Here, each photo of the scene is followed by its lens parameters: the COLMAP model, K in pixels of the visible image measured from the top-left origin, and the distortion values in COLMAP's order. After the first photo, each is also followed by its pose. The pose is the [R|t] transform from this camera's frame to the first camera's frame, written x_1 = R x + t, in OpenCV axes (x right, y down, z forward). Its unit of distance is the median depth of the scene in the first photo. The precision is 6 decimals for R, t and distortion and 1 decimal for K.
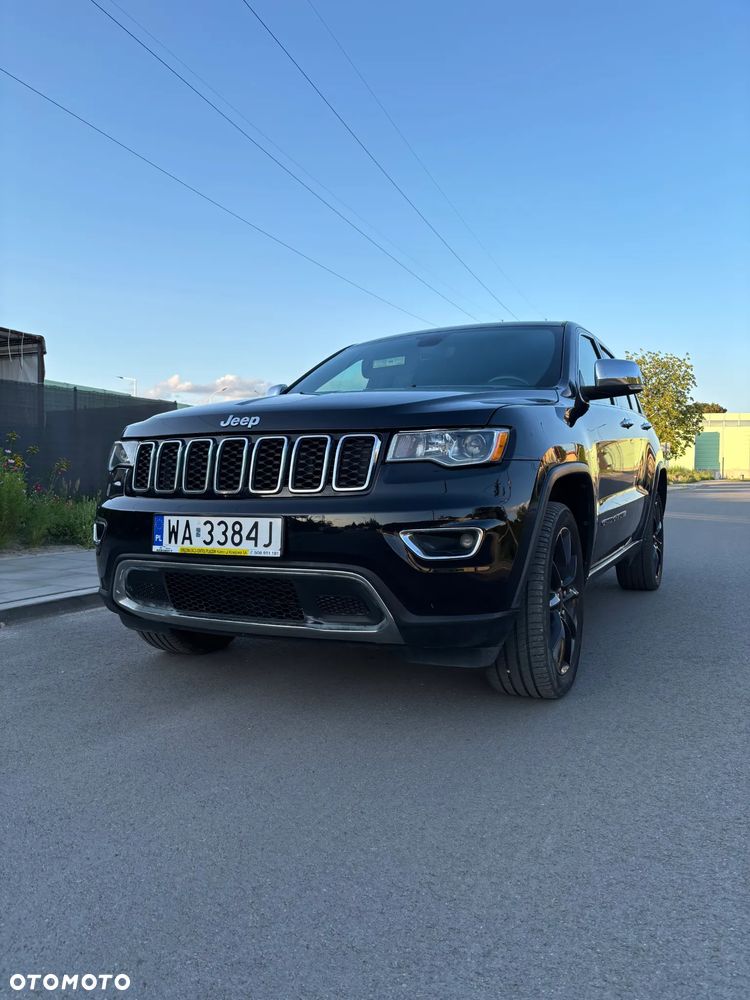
lens RADIAL K [[762.0, 0, 371.2], [0, 762.0, 502.6], [0, 0, 1]] dist [0.036344, -0.032642]
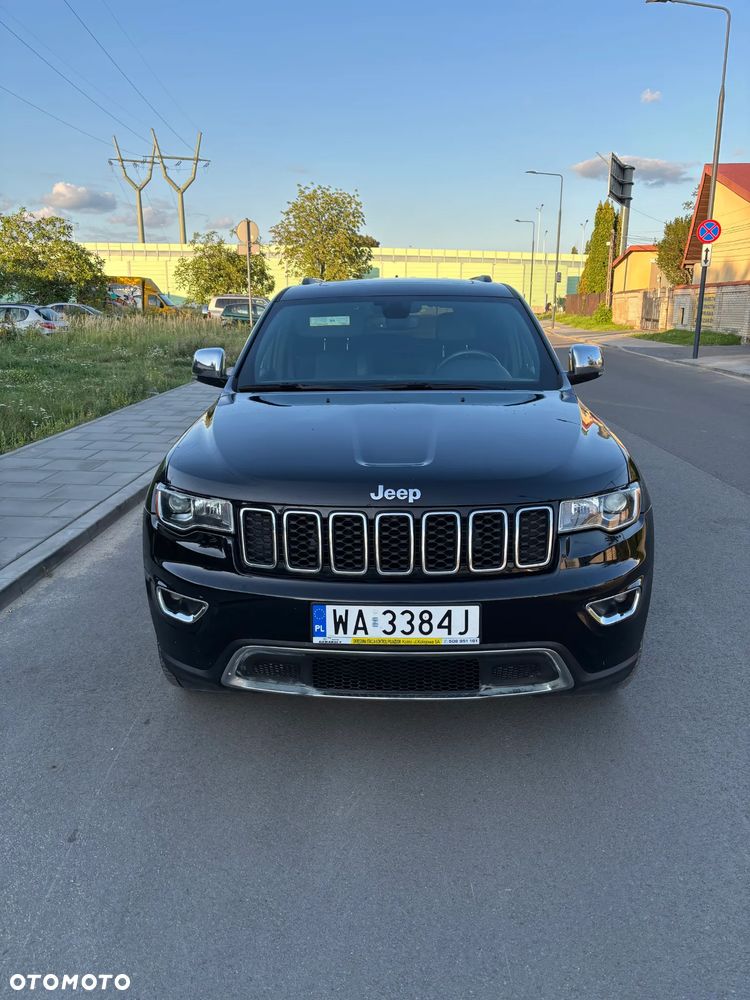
lens RADIAL K [[762.0, 0, 371.2], [0, 762.0, 502.6], [0, 0, 1]] dist [0.036344, -0.032642]
pose [[0.907741, -0.106441, 0.405804, -0.594474], [0.015444, 0.975102, 0.221218, -0.311315], [-0.419247, -0.194542, 0.886784, 0.197802]]
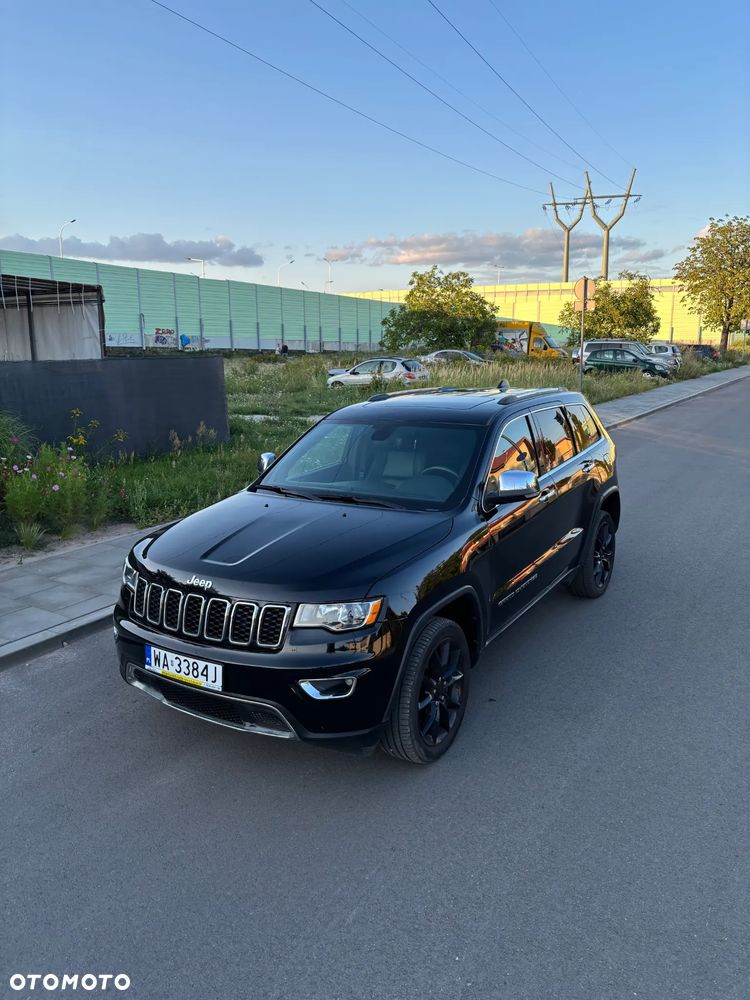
lens RADIAL K [[763.9, 0, 371.3], [0, 763.9, 489.9], [0, 0, 1]] dist [0.033682, -0.041082]
pose [[0.995152, 0.004904, -0.098225, 0.297744], [0.010894, 0.987113, 0.159653, -0.520100], [0.097743, -0.159949, 0.982274, -0.358085]]
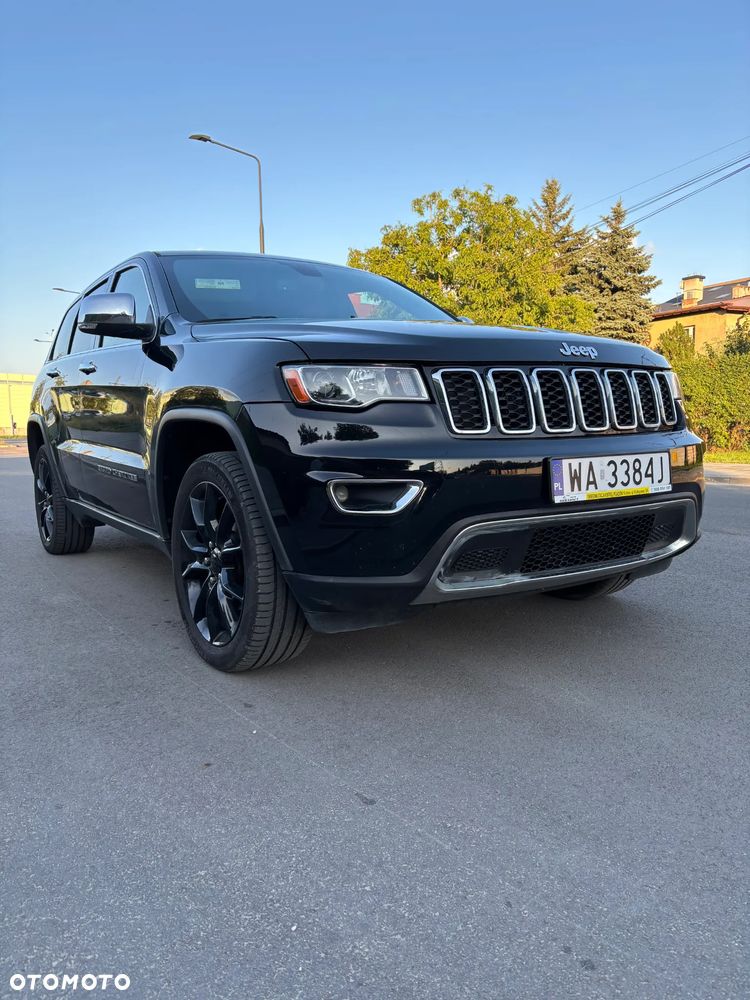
lens RADIAL K [[762.0, 0, 371.2], [0, 762.0, 502.6], [0, 0, 1]] dist [0.036344, -0.032642]
pose [[0.506254, -0.093191, 0.857334, -1.124861], [0.045548, 0.995646, 0.081329, -0.013189], [-0.861180, -0.002123, 0.508295, 0.776651]]
